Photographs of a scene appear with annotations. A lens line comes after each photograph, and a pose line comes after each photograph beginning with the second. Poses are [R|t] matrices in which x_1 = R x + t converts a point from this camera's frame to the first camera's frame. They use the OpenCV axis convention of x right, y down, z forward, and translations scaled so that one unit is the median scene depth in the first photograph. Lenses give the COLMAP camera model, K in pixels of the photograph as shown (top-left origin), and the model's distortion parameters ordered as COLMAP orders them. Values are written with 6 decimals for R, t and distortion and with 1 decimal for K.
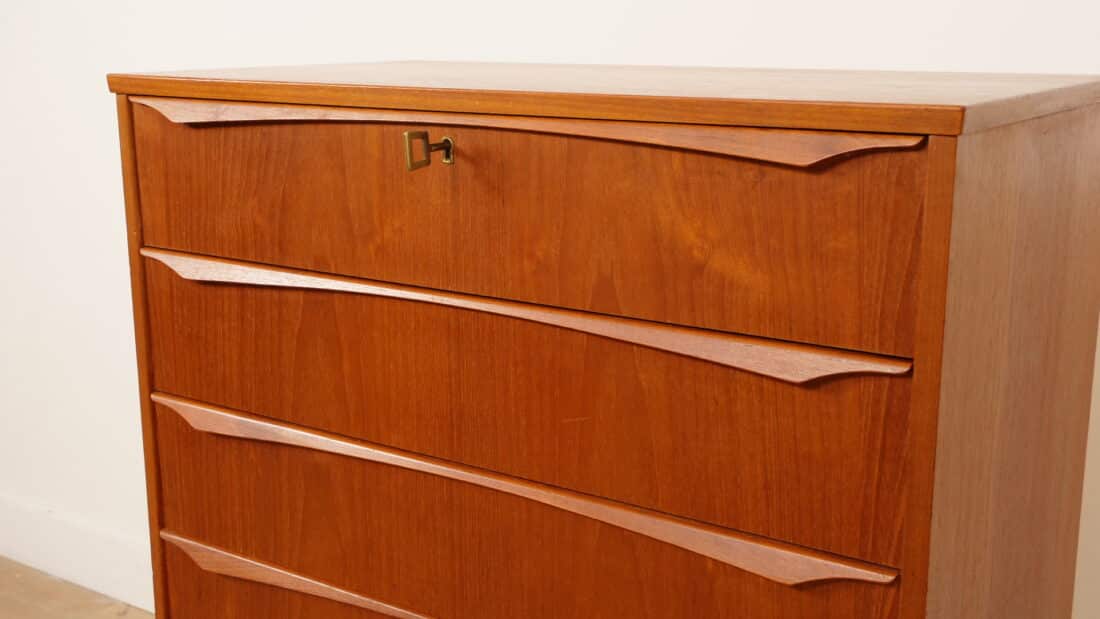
lens RADIAL K [[1326.3, 0, 541.5], [0, 1326.3, 309.6], [0, 0, 1]] dist [0.015951, 0.000000]
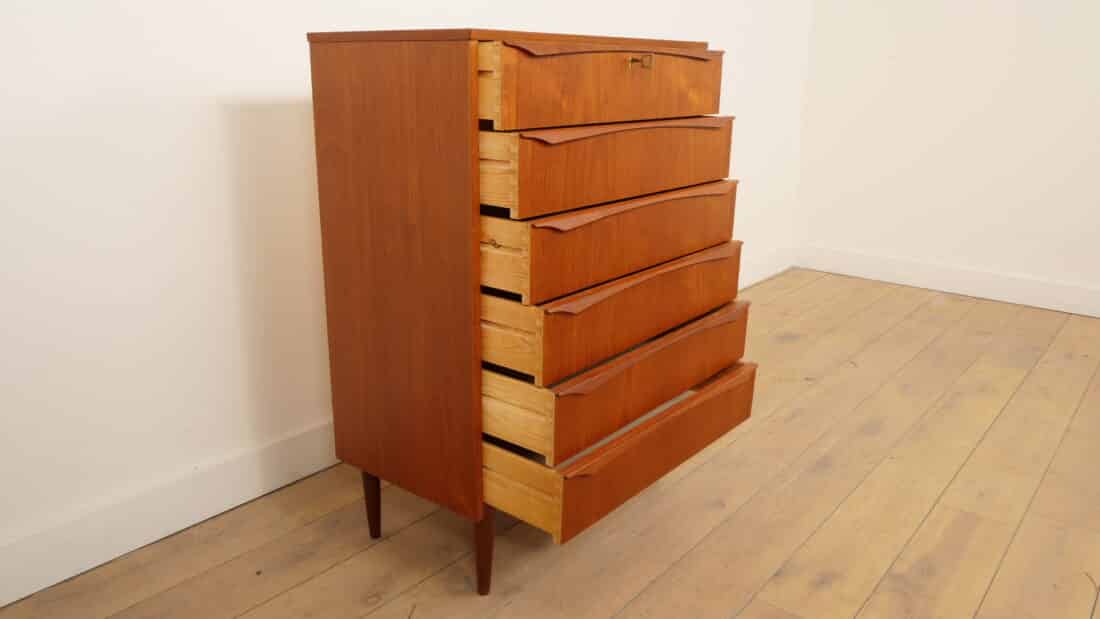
lens RADIAL K [[824.9, 0, 556.8], [0, 824.9, 304.2], [0, 0, 1]] dist [-0.045785, -0.002876]
pose [[0.053526, -0.279061, 0.958780, -1.658430], [0.199424, 0.943802, 0.263568, -0.126776], [-0.978450, 0.177096, 0.106169, 1.069497]]
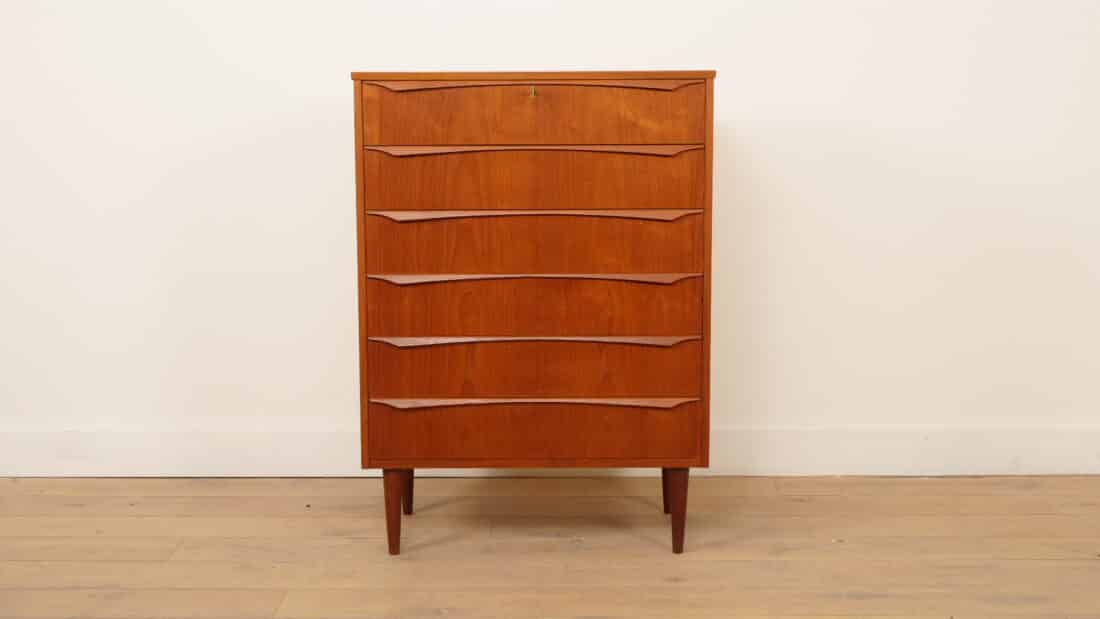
lens RADIAL K [[1635.1, 0, 550.1], [0, 1635.1, 304.7], [0, 0, 1]] dist [-0.000573, 0.000000]
pose [[0.826676, -0.081963, 0.556677, -2.052783], [0.126102, 0.991156, -0.041330, 0.482025], [-0.548366, 0.104365, 0.829700, -1.894302]]
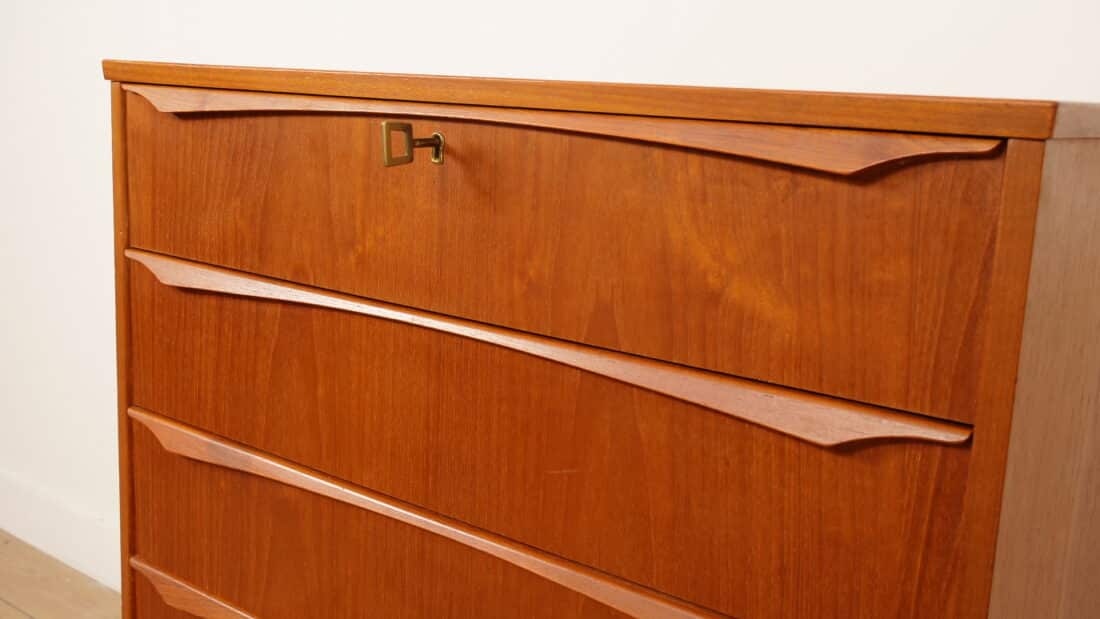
lens RADIAL K [[1227.5, 0, 542.1], [0, 1227.5, 312.8], [0, 0, 1]] dist [-0.017238, 0.000000]
pose [[0.995344, 0.061002, -0.074622, 0.064546], [-0.063587, 0.997438, -0.032770, 0.008877], [0.072432, 0.037362, 0.996673, 0.218135]]
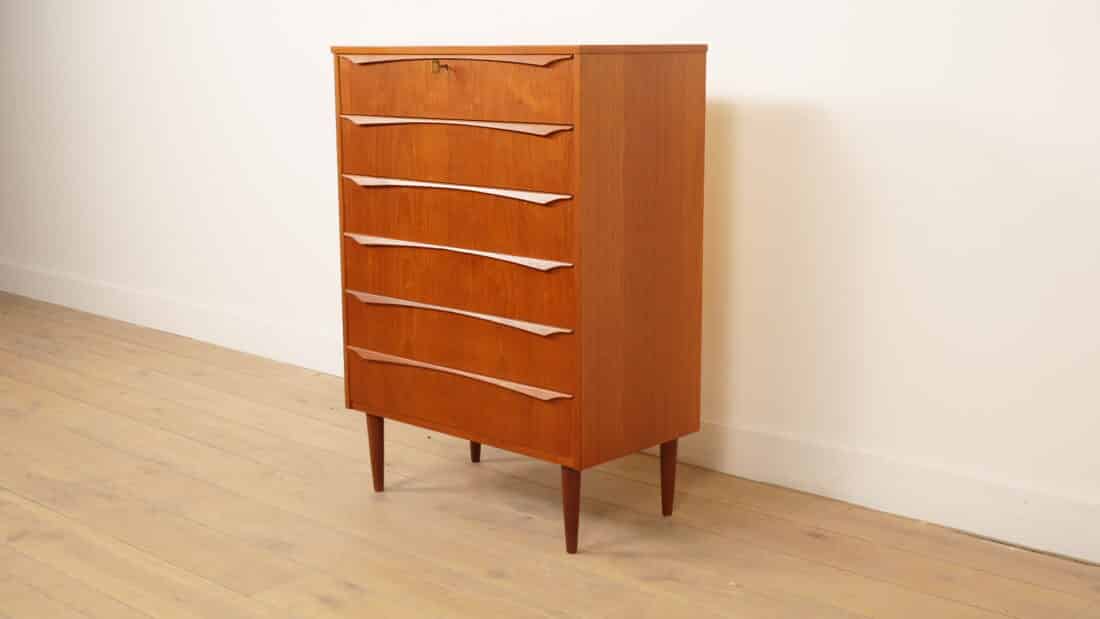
lens RADIAL K [[1402.3, 0, 547.8], [0, 1402.3, 304.7], [0, 0, 1]] dist [0.016494, 0.000000]
pose [[0.989284, 0.023398, -0.144115, 0.597665], [-0.028771, 0.998962, -0.035312, 0.494272], [0.143139, 0.039080, 0.988931, -1.950717]]
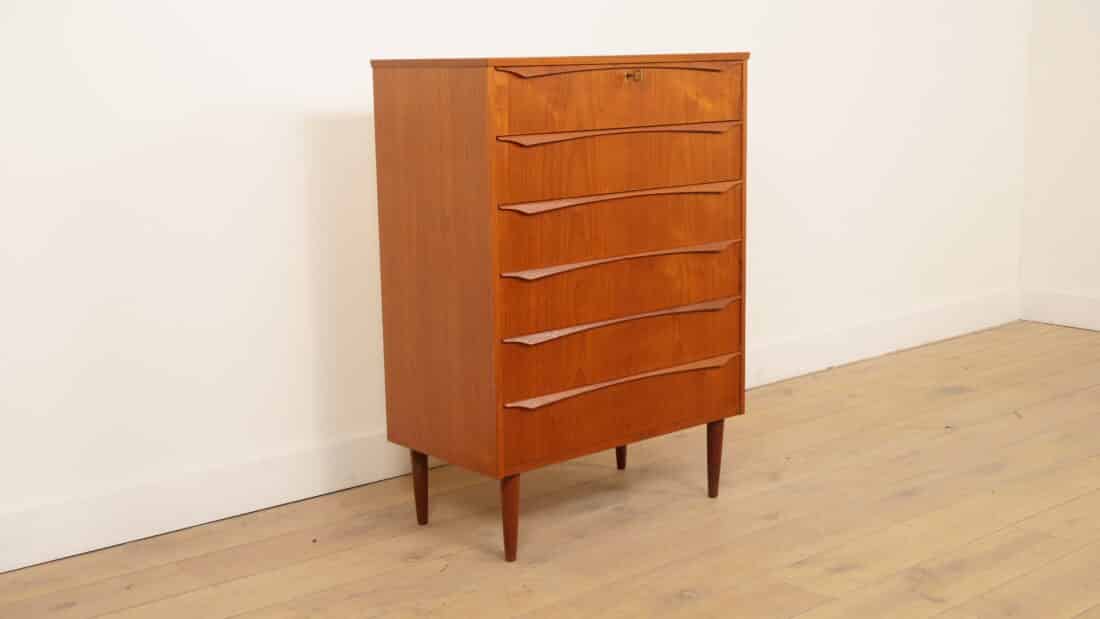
lens RADIAL K [[1402.3, 0, 538.9], [0, 1402.3, 317.3], [0, 0, 1]] dist [0.016494, 0.000000]
pose [[0.259057, -0.180949, 0.948761, -3.132762], [0.229662, 0.965661, 0.121463, -0.031326], [-0.938160, 0.186429, 0.291719, 0.401203]]
